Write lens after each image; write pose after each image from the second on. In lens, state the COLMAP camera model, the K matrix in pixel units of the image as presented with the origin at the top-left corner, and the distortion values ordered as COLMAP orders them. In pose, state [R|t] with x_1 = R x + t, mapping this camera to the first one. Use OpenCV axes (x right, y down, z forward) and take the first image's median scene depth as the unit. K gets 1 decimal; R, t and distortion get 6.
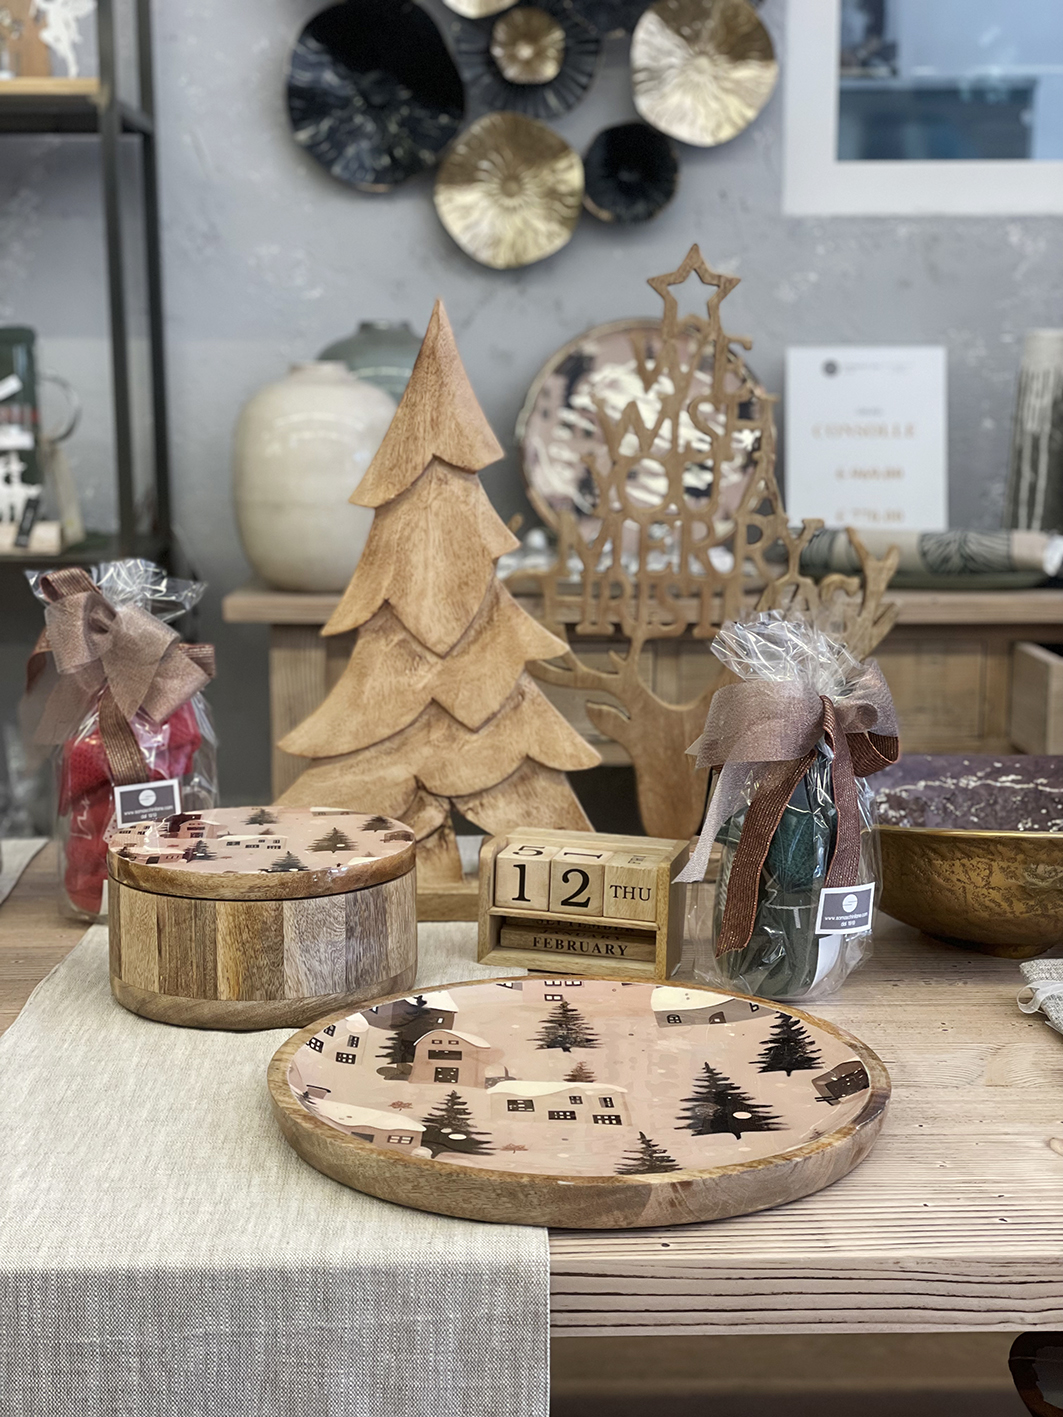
lens RADIAL K [[2199.9, 0, 531.5], [0, 2199.9, 708.5], [0, 0, 1]] dist [0.119992, -0.132920]
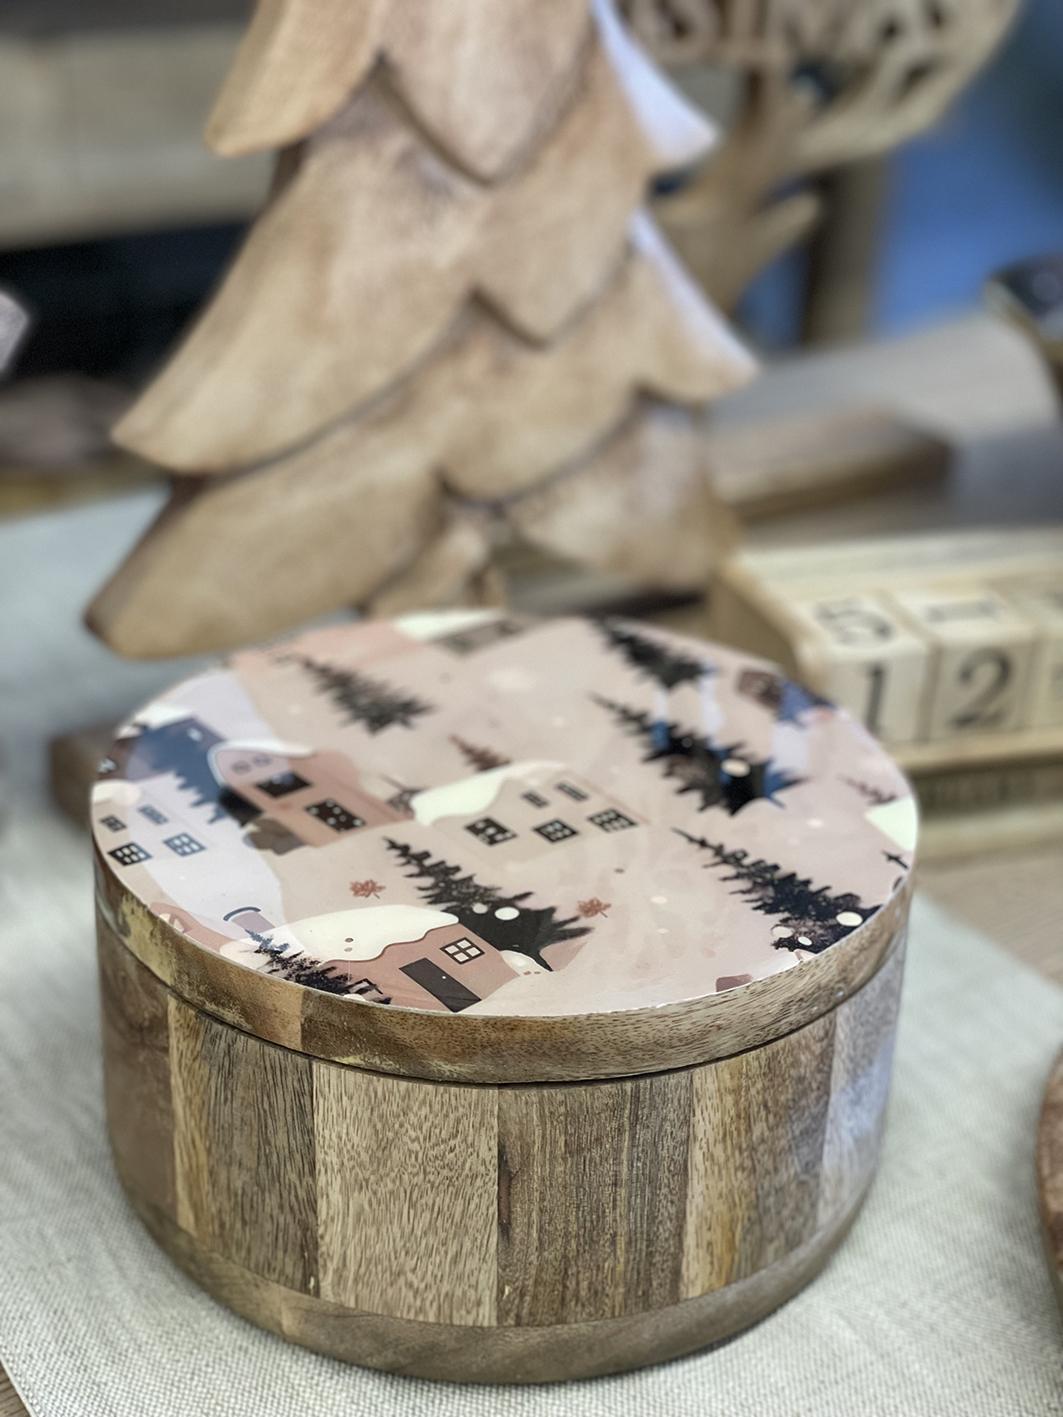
lens RADIAL K [[2199.9, 0, 531.5], [0, 2199.9, 708.5], [0, 0, 1]] dist [0.119992, -0.132920]
pose [[0.823785, -0.231693, 0.517394, -0.275050], [0.059387, 0.942917, 0.327690, -0.066716], [-0.563783, -0.239220, 0.790520, 0.632732]]
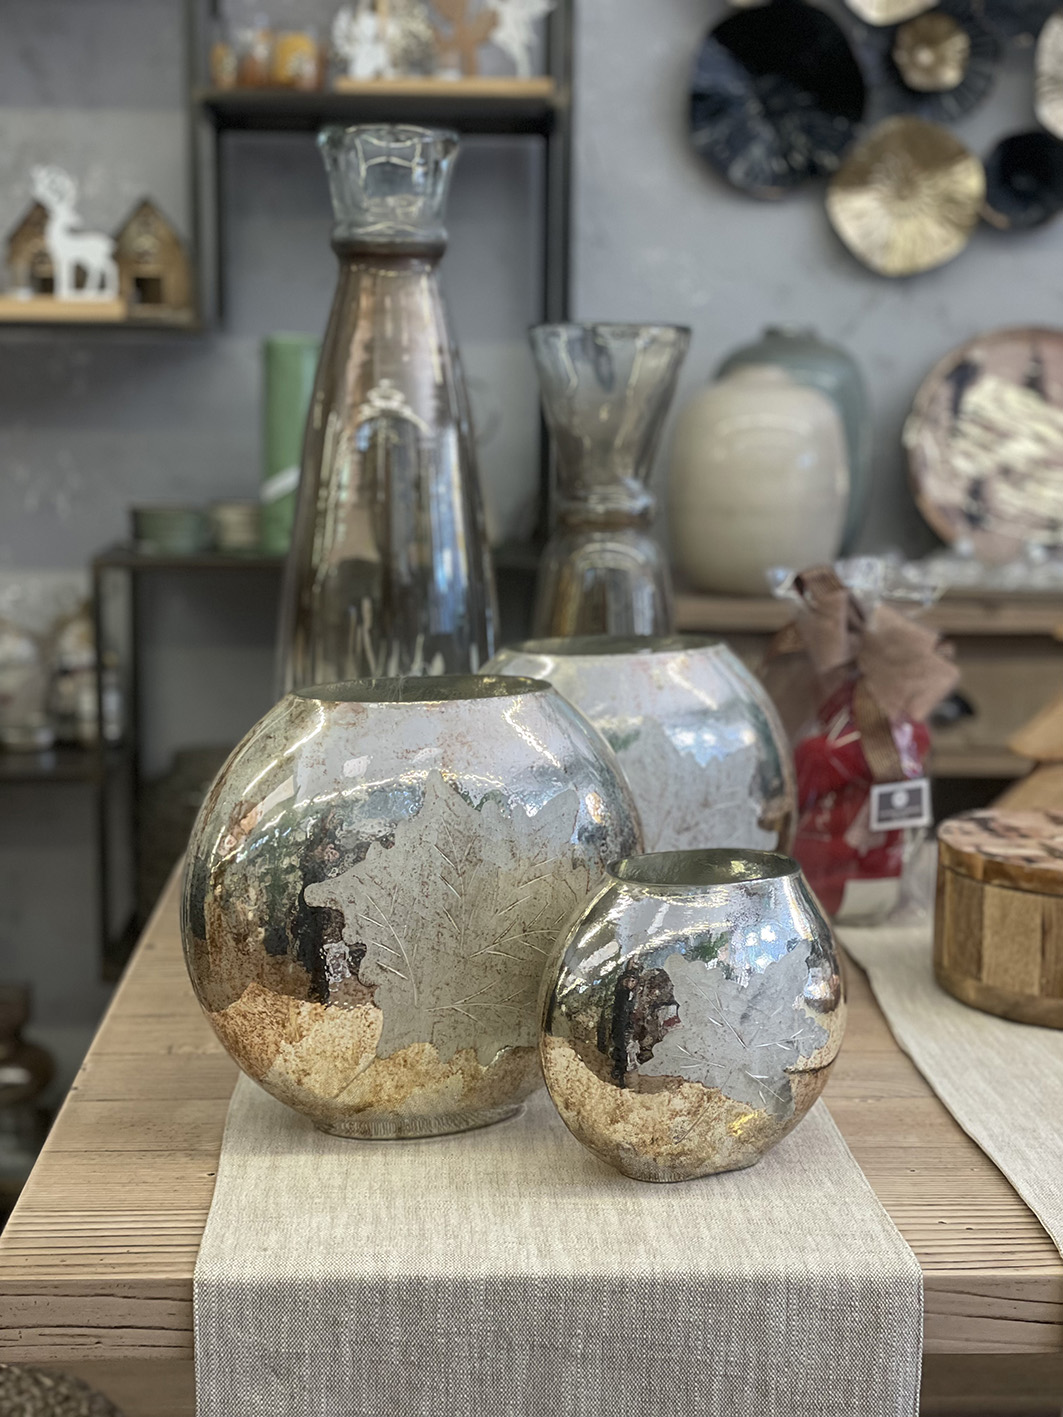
lens RADIAL K [[2199.9, 0, 531.5], [0, 2199.9, 708.5], [0, 0, 1]] dist [0.119992, -0.132920]
pose [[0.999252, 0.003802, 0.038481, -0.367389], [-0.003452, 0.999952, -0.009149, 0.009563], [-0.038514, 0.009009, 0.999217, 0.023052]]
